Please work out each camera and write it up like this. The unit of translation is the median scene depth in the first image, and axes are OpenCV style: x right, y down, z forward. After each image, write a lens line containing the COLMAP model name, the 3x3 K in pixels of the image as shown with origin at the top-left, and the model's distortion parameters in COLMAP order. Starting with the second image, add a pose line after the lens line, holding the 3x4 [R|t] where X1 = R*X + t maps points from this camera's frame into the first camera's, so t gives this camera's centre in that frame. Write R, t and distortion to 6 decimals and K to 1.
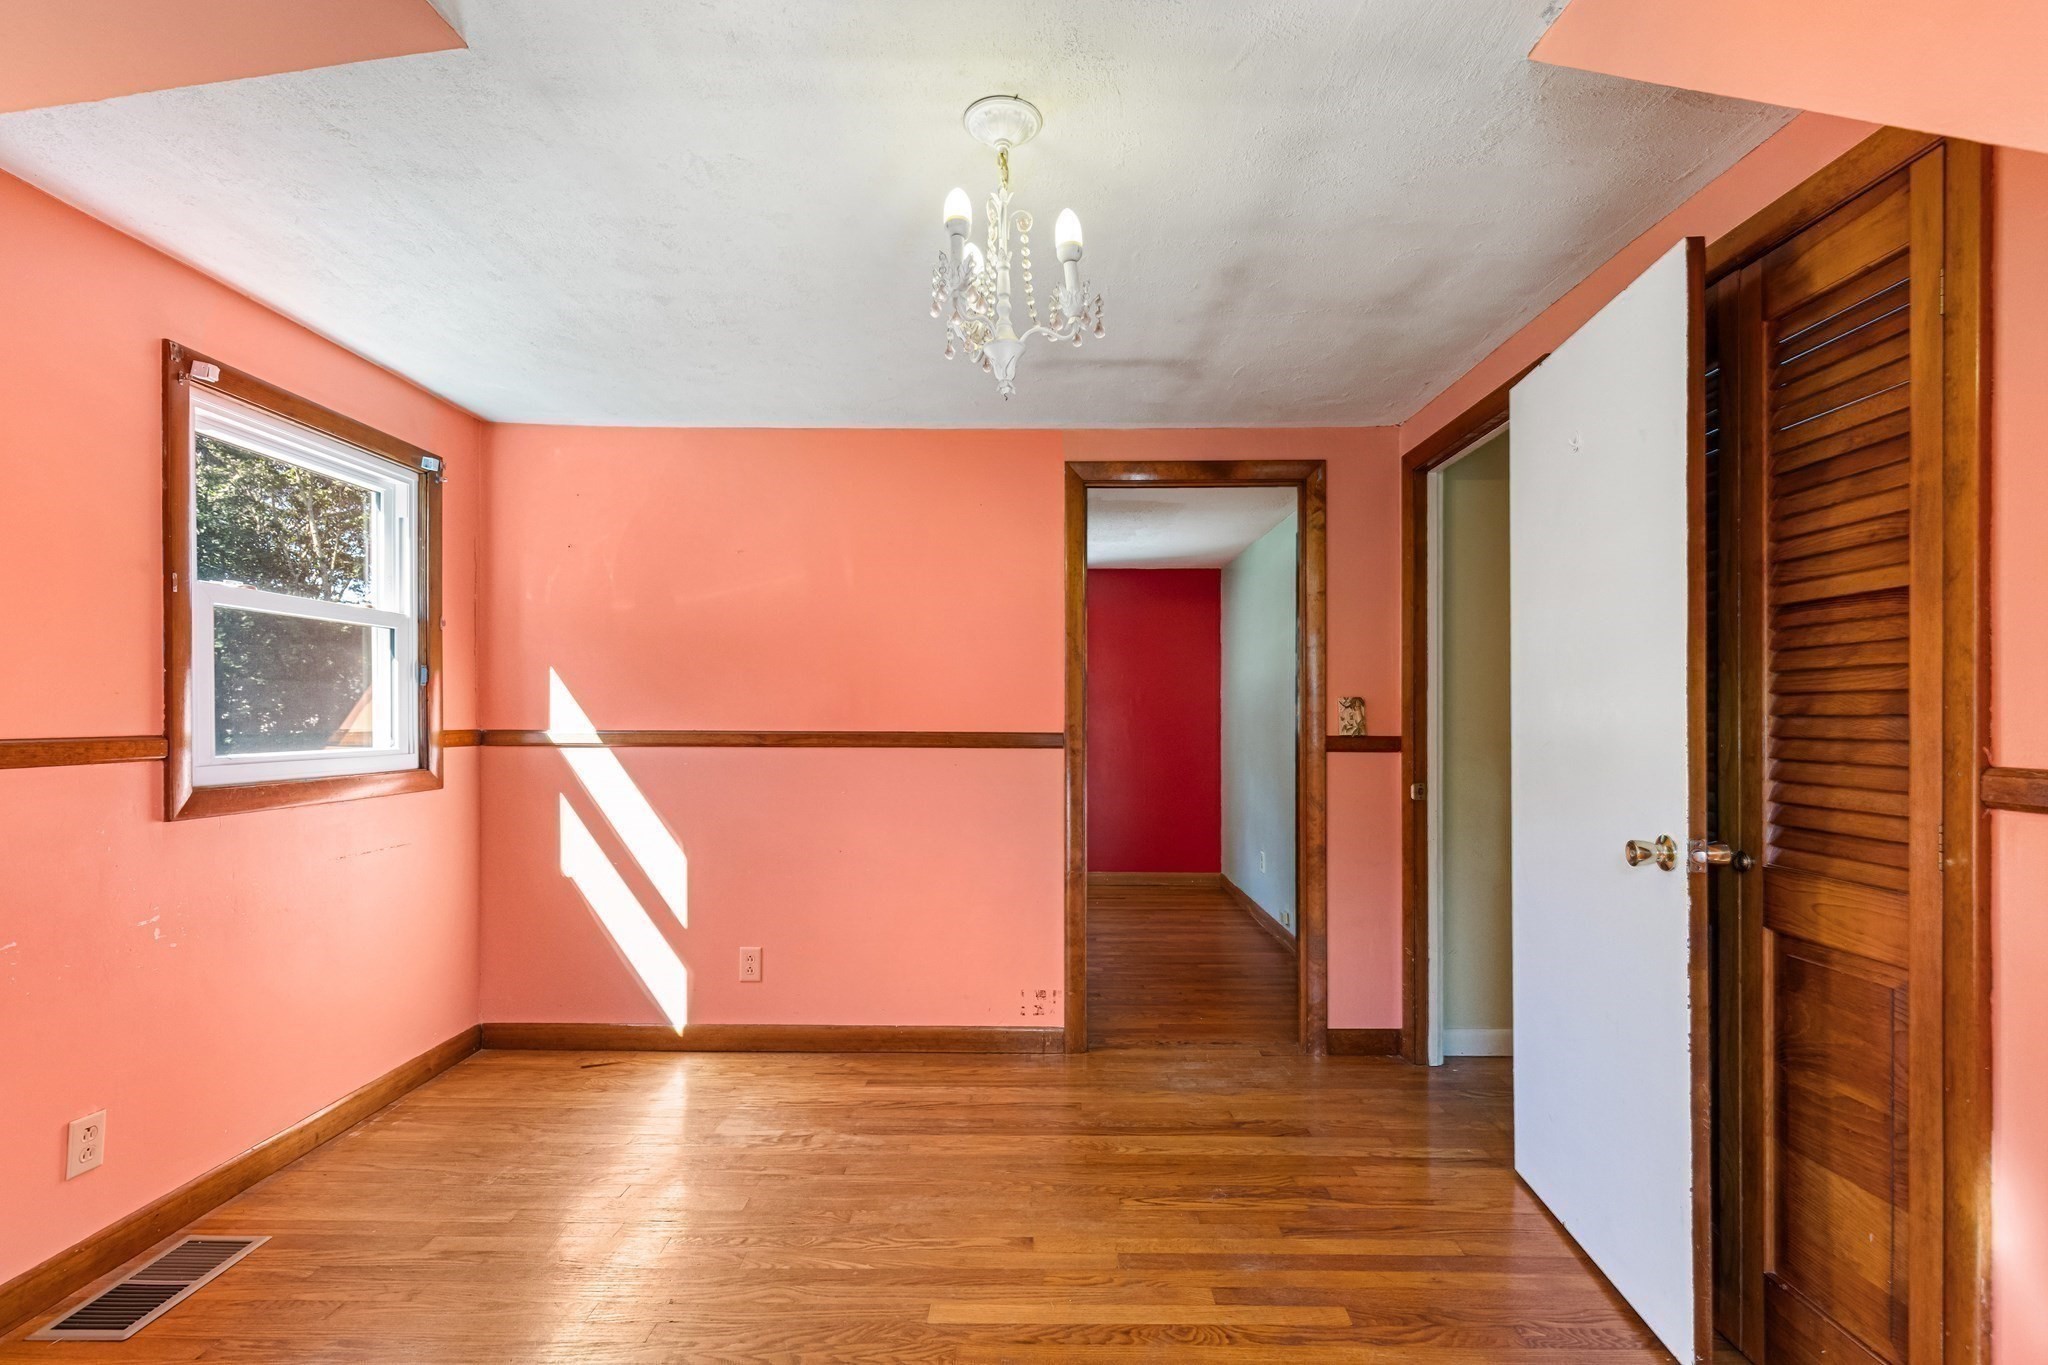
lens RADIAL K [[917.2, 0, 1031.2], [0, 917.2, 715.8], [0, 0, 1]] dist [-0.000015, 0.000006]
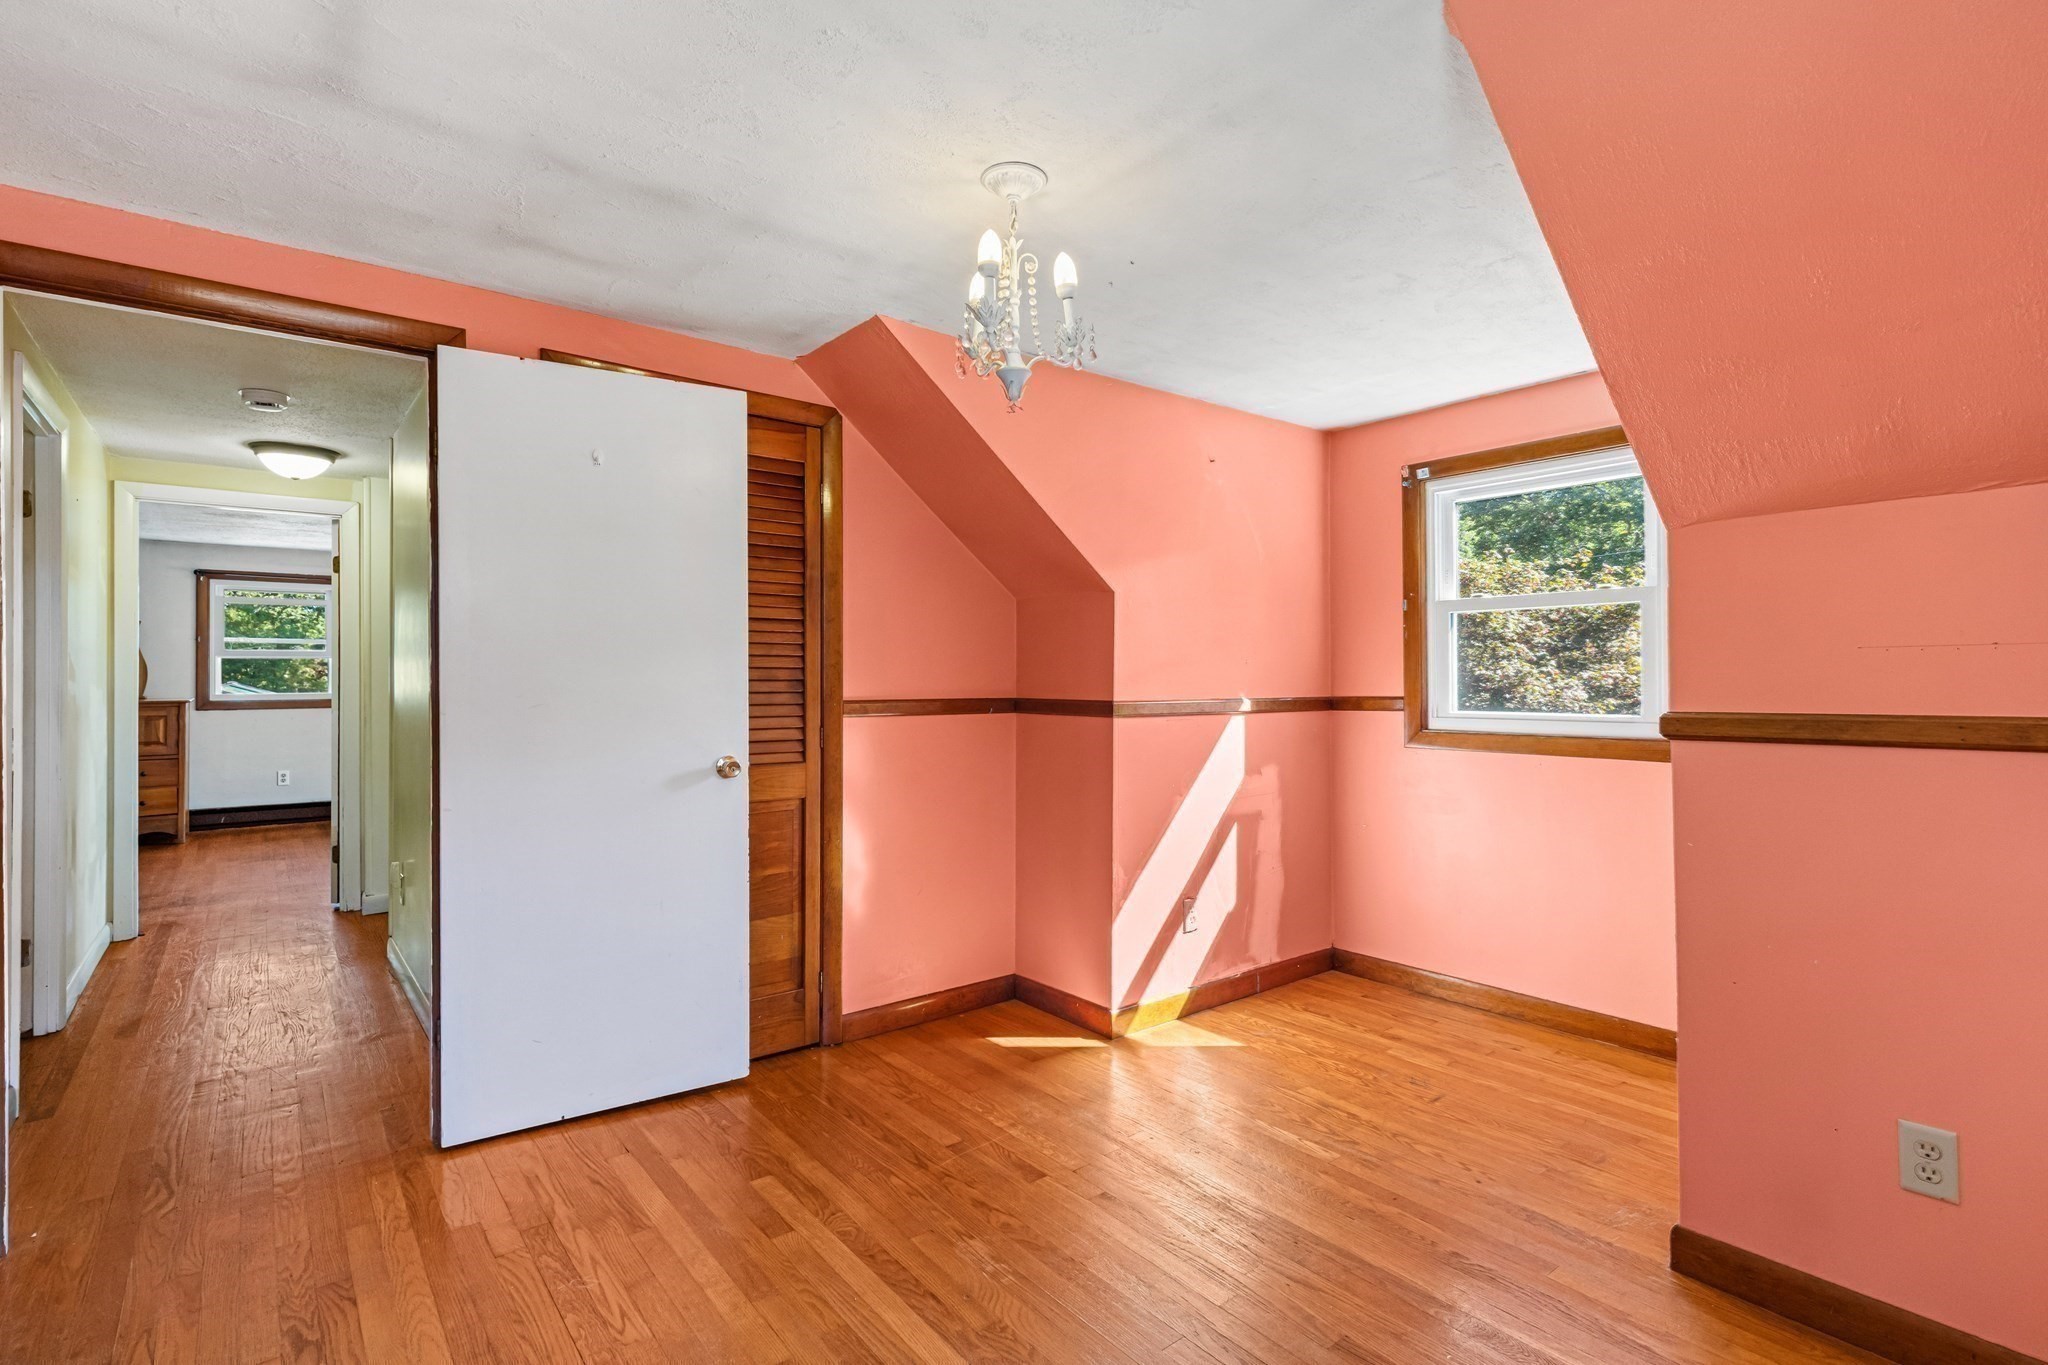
lens RADIAL K [[960.8, 0, 1028.7], [0, 960.8, 671.3], [0, 0, 1]] dist [0.002039, 0.000257]
pose [[-0.621540, 0.004402, 0.783370, -0.752817], [0.003169, 0.999990, -0.003105, -0.006629], [-0.783376, 0.000553, -0.621548, 1.307868]]
